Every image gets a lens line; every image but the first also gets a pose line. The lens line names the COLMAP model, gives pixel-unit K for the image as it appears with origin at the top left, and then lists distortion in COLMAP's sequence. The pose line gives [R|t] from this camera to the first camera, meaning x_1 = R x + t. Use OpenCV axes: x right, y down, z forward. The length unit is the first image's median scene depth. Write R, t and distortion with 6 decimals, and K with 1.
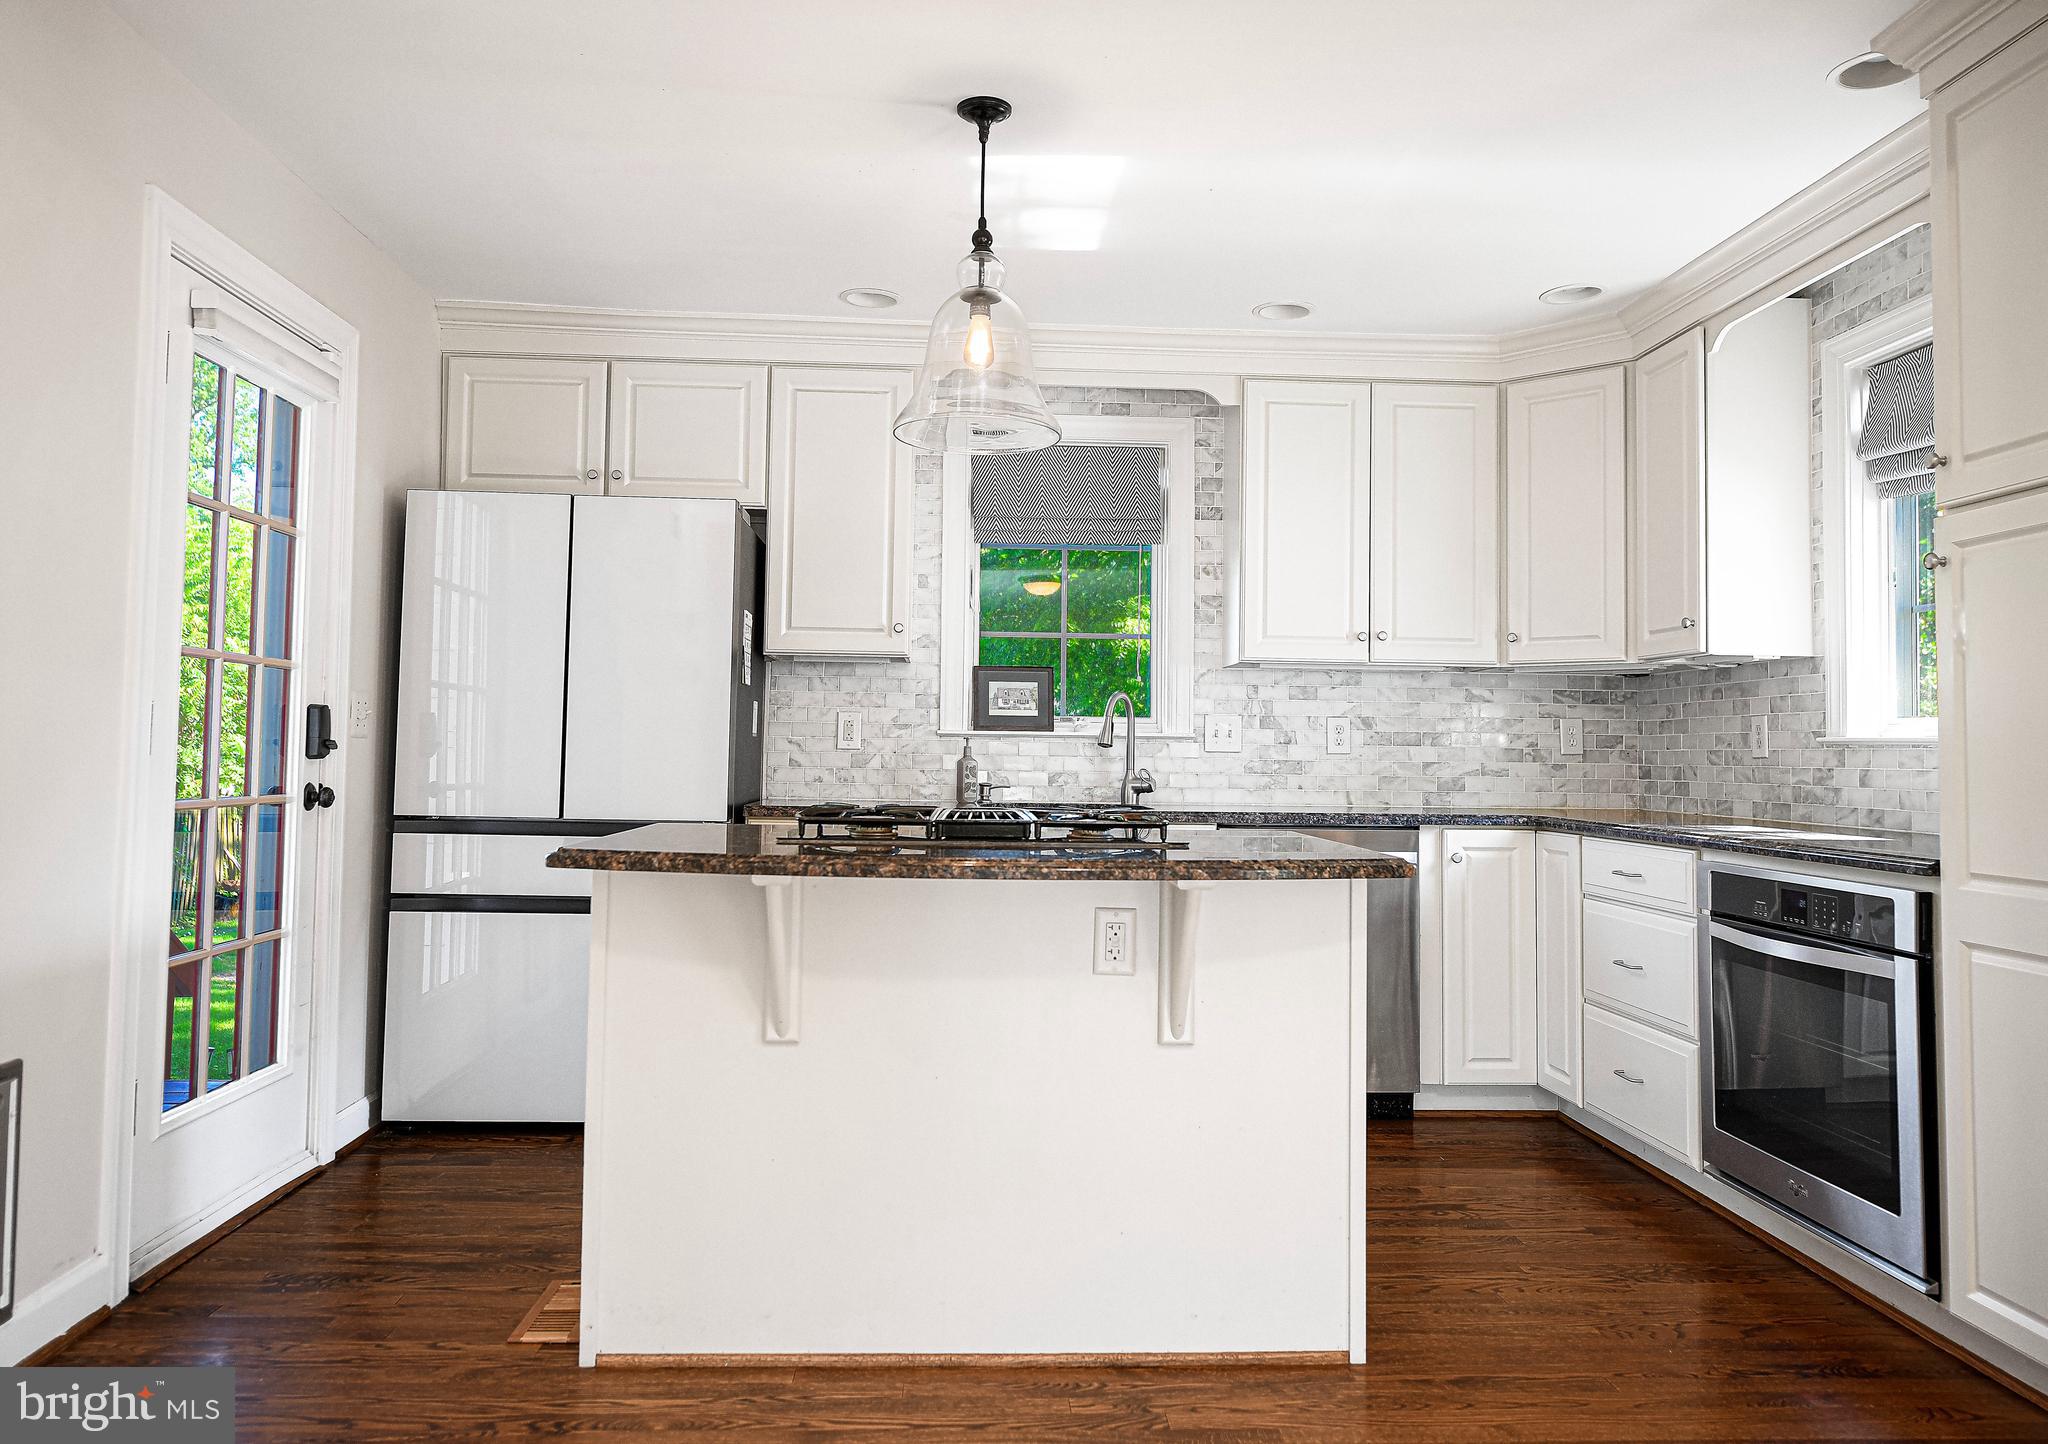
lens RADIAL K [[1449.1, 0, 1016.7], [0, 1449.1, 681.9], [0, 0, 1]] dist [0.007354, -0.007857]
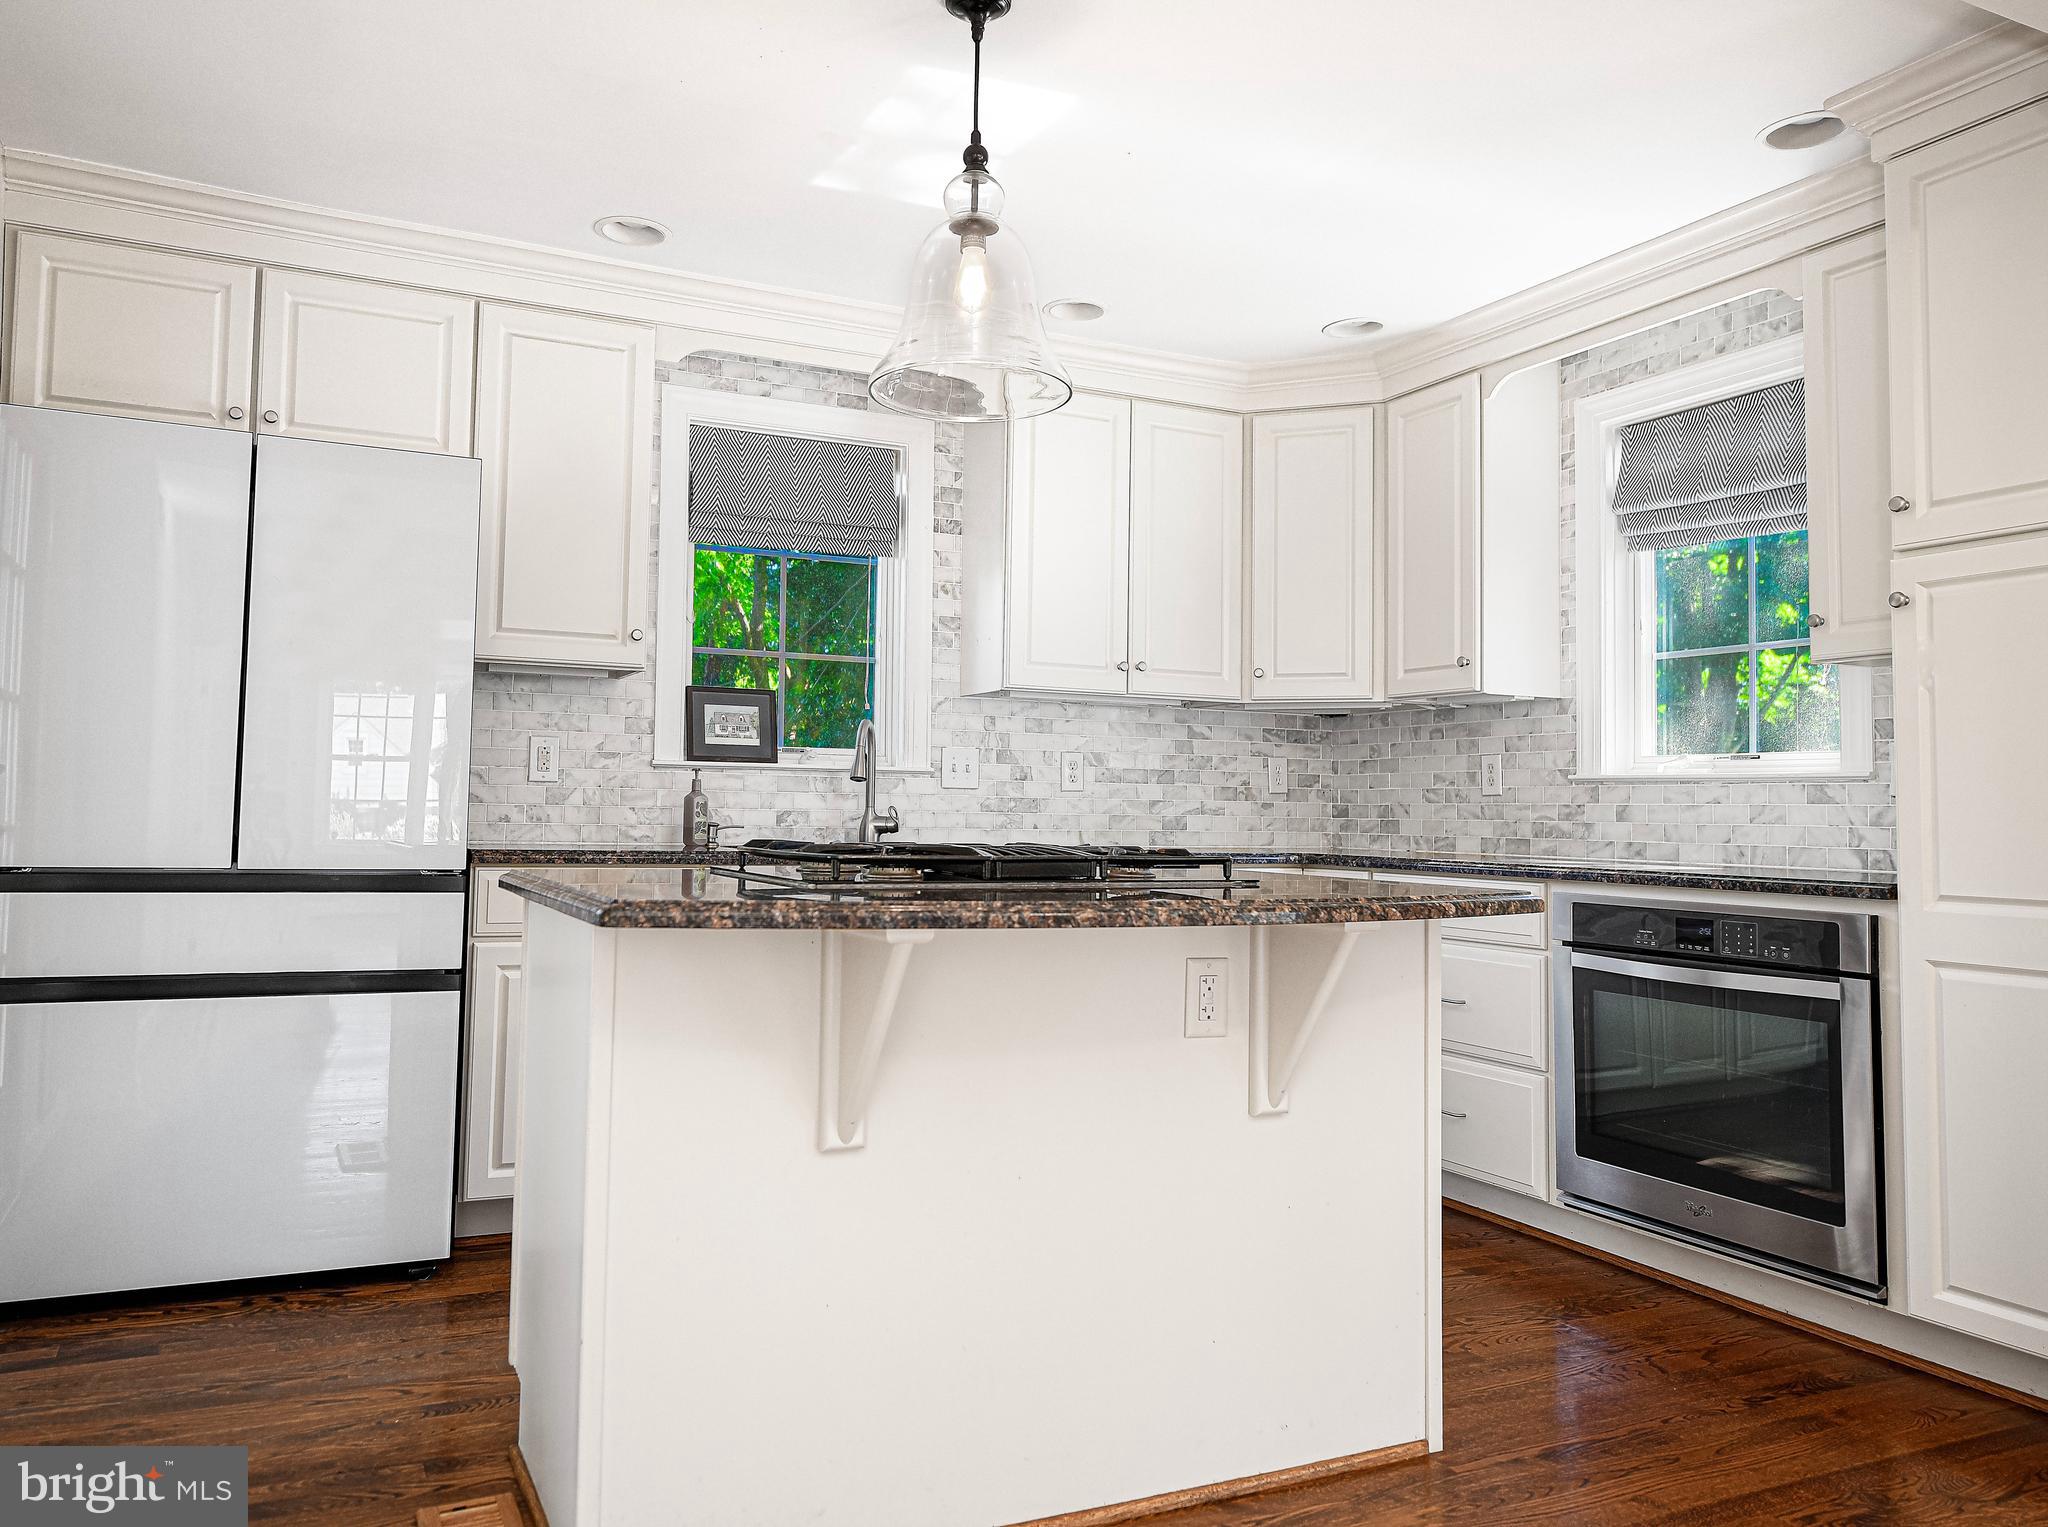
lens RADIAL K [[1487.6, 0, 948.2], [0, 1487.6, 725.8], [0, 0, 1]] dist [-0.002076, 0.005244]
pose [[0.929012, 0.022042, 0.369392, -0.241914], [-0.020782, 0.999757, -0.007392, 0.018364], [-0.369466, -0.000810, 0.929244, 0.151938]]
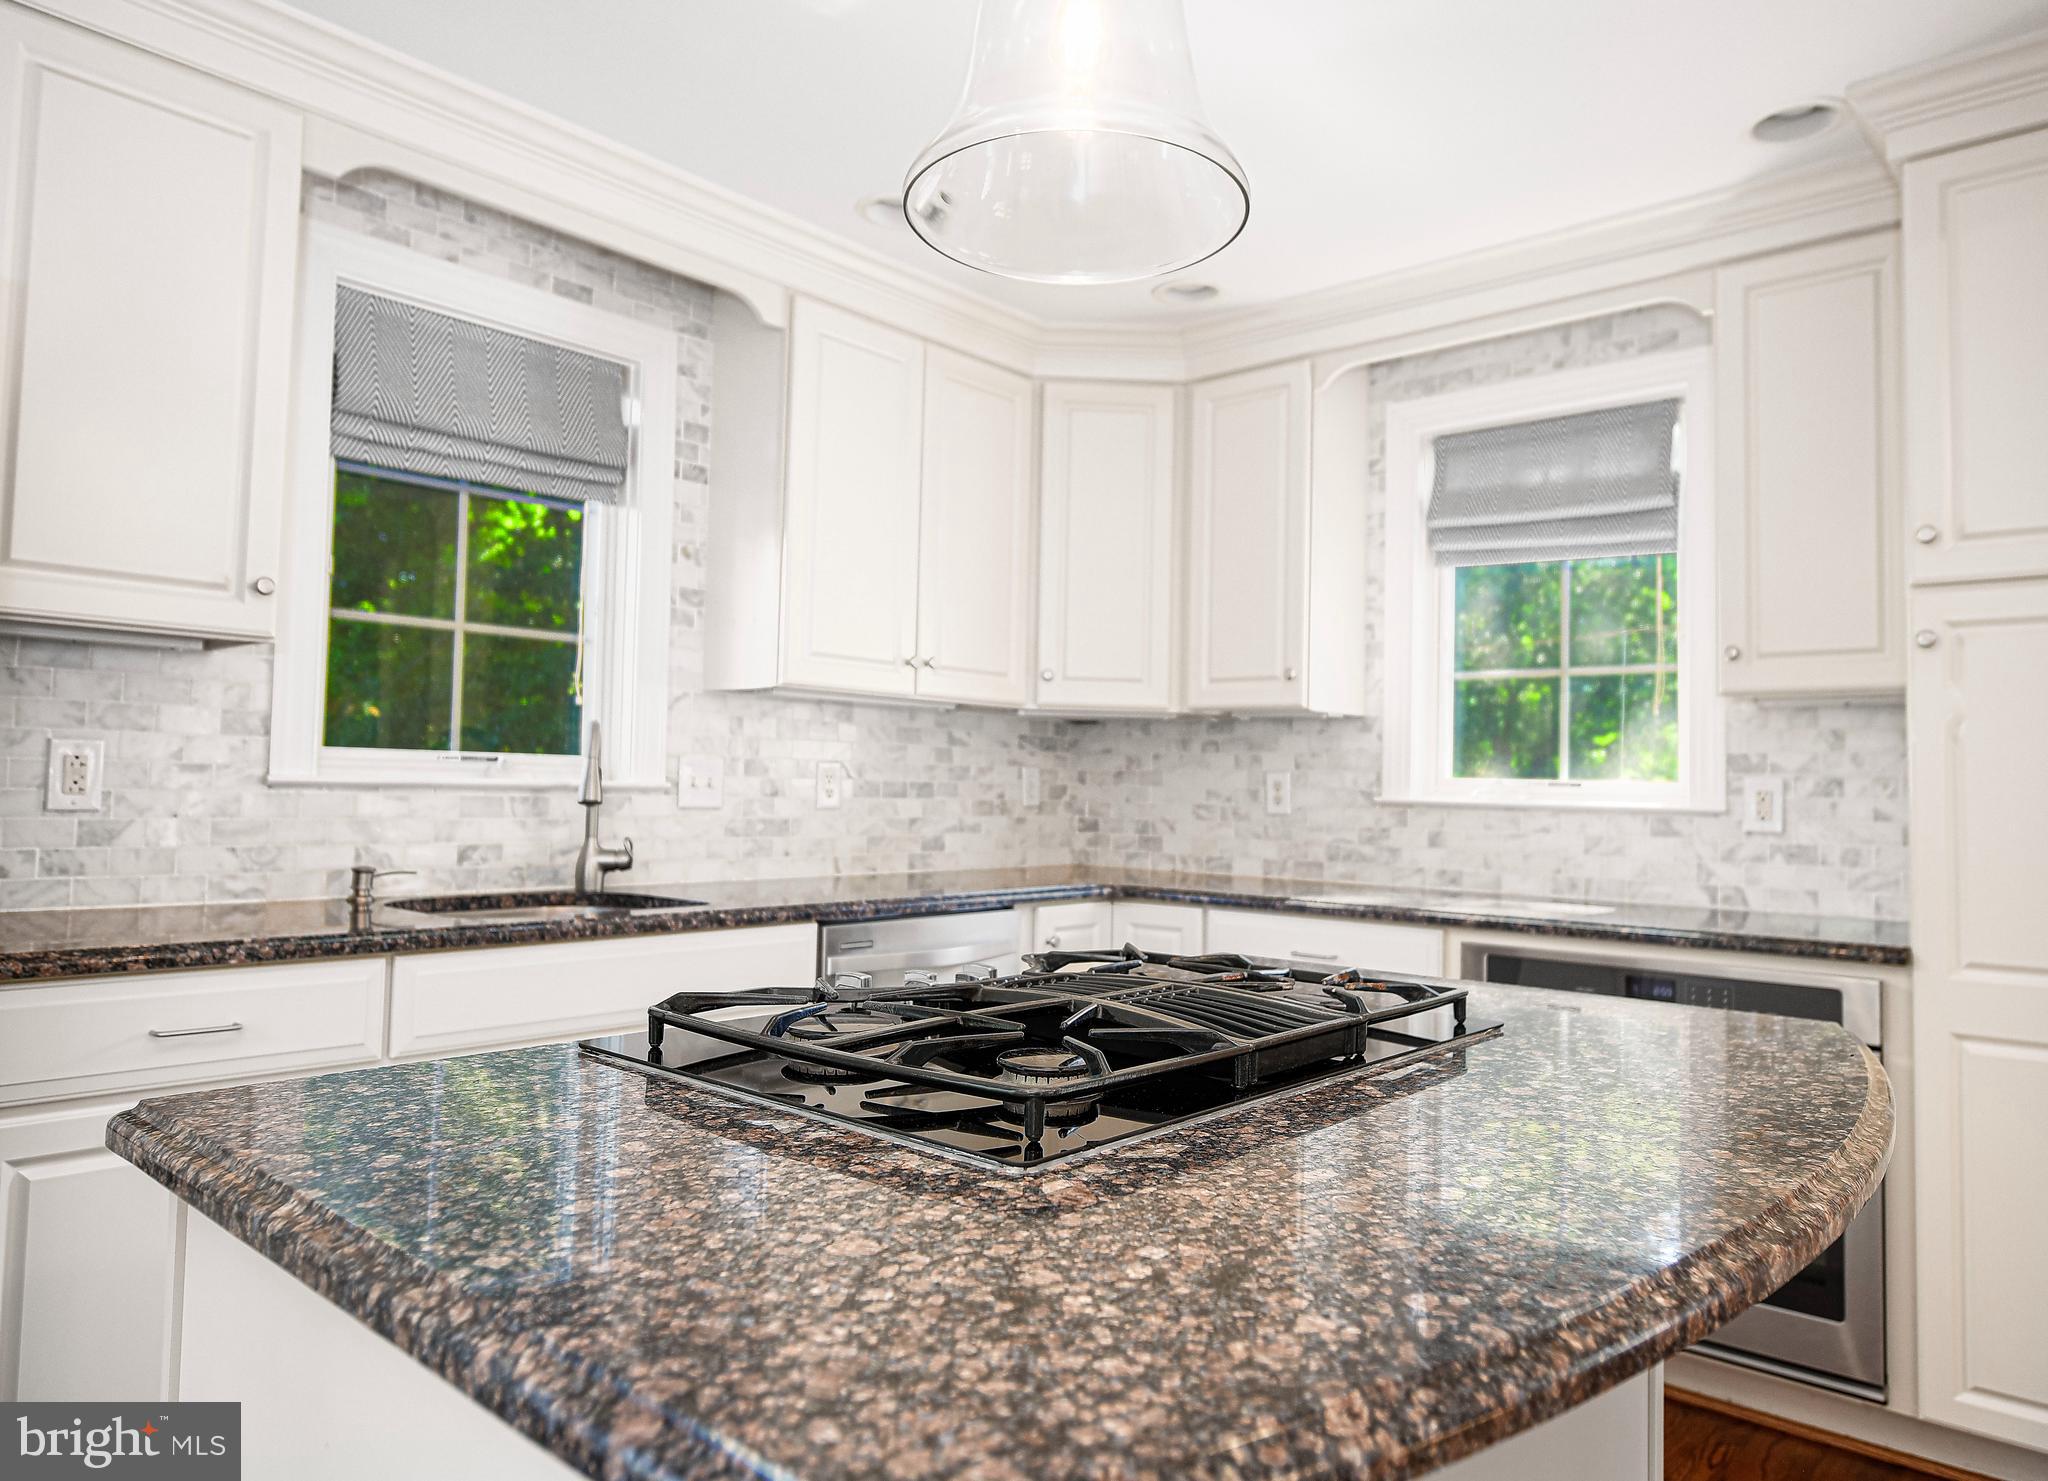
lens RADIAL K [[1331.1, 0, 1051.0], [0, 1331.1, 727.8], [0, 0, 1]] dist [-0.002335, -0.002274]
pose [[0.695003, 0.033392, 0.718231, -0.241515], [-0.045306, 0.998970, -0.002604, 0.002871], [-0.717578, -0.030730, 0.695800, 0.479637]]
